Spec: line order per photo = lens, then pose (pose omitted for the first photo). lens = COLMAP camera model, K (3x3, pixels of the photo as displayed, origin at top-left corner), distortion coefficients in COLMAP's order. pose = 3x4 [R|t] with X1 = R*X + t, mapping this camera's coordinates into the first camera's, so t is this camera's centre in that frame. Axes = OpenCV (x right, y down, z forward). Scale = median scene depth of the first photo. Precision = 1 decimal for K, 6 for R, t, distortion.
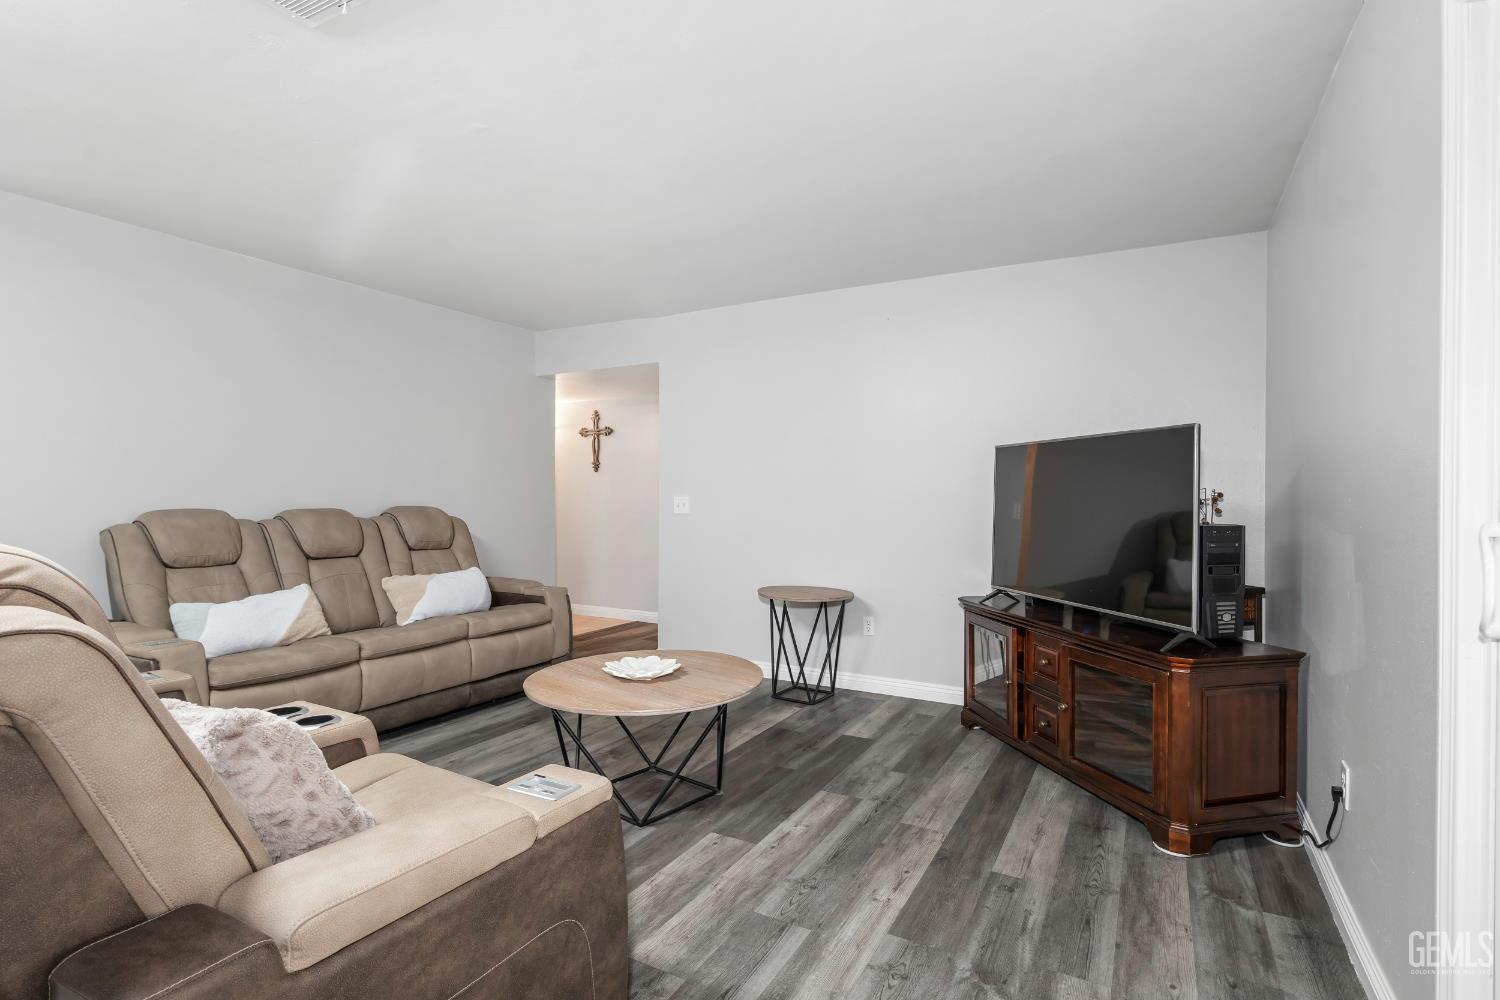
lens RADIAL K [[729.6, 0, 740.0], [0, 729.6, 504.9], [0, 0, 1]] dist [-0.002632, 0.000364]
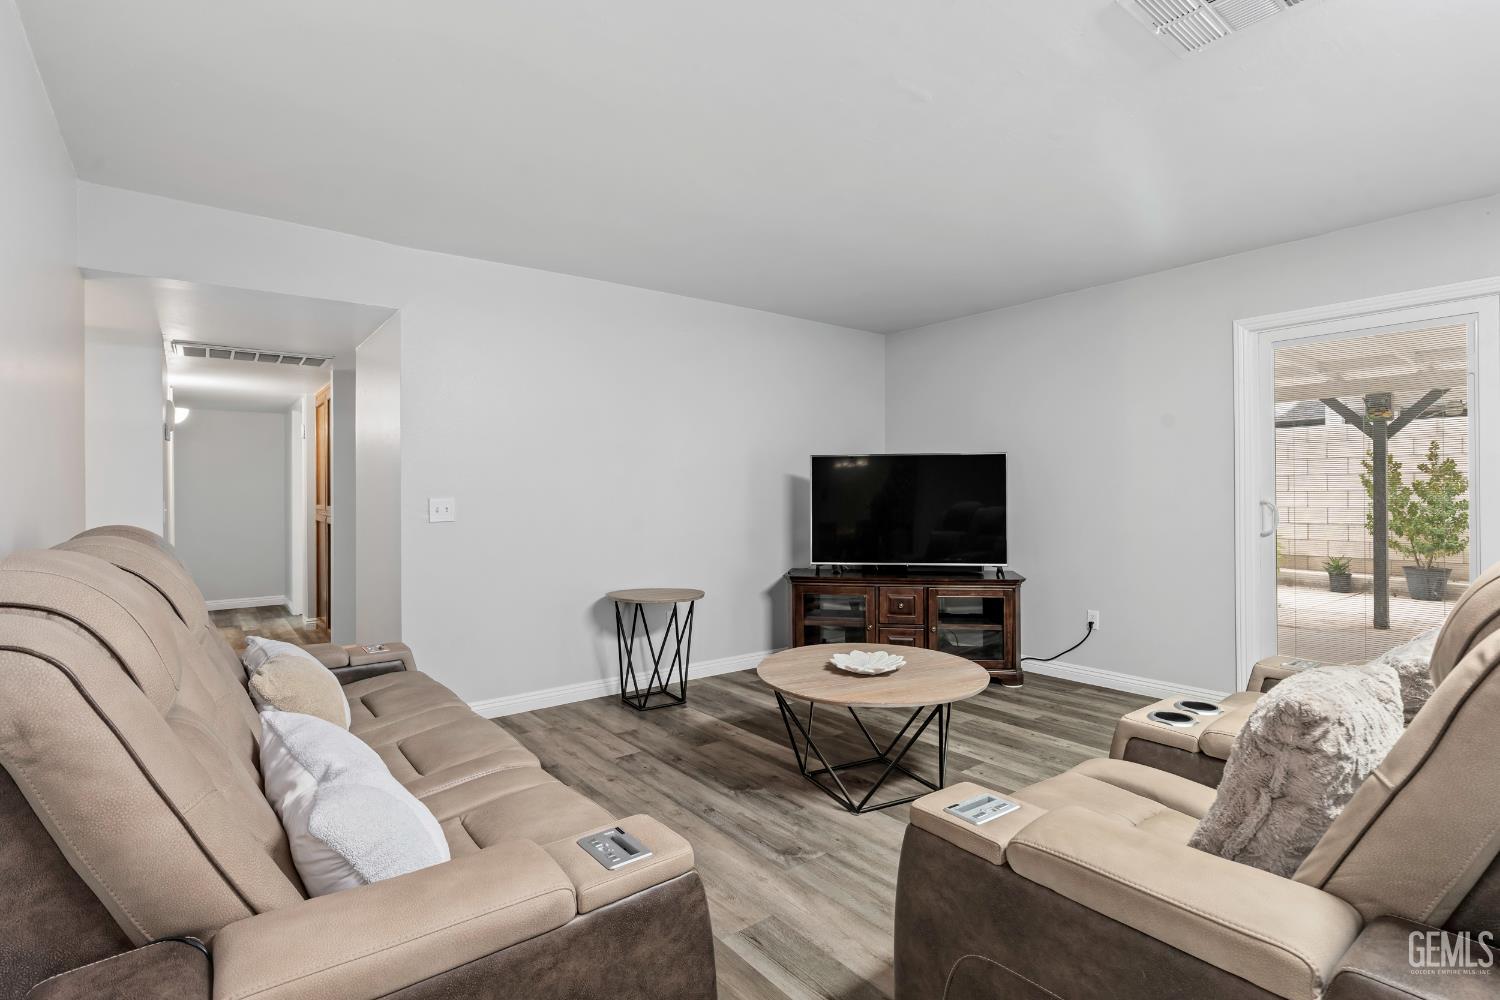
lens RADIAL K [[729.6, 0, 752.2], [0, 729.6, 491.2], [0, 0, 1]] dist [-0.002632, 0.000364]
pose [[0.389038, 0.001985, 0.921220, -1.034334], [0.022148, 0.999688, -0.011508, -0.003934], [-0.920956, 0.024880, 0.388873, 0.680575]]
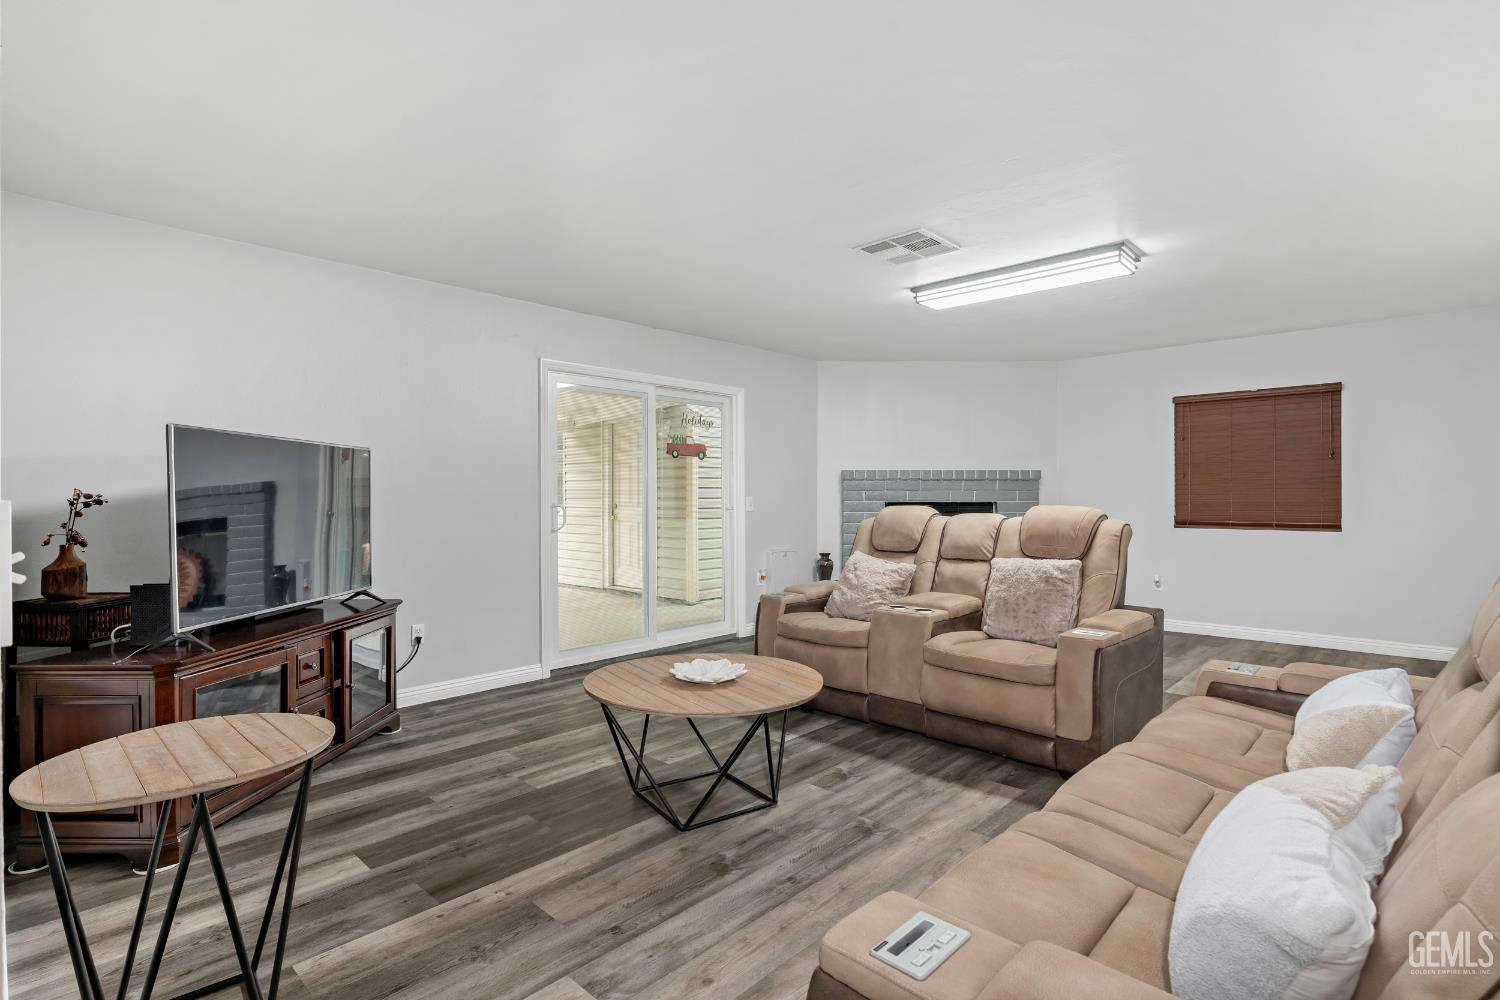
lens RADIAL K [[729.6, 0, 754.0], [0, 729.6, 495.3], [0, 0, 1]] dist [-0.002632, 0.000364]
pose [[-0.970728, 0.003782, 0.240152, -0.395296], [0.007214, 0.999884, 0.013413, -0.025768], [-0.240074, 0.014752, -0.970643, 1.771282]]
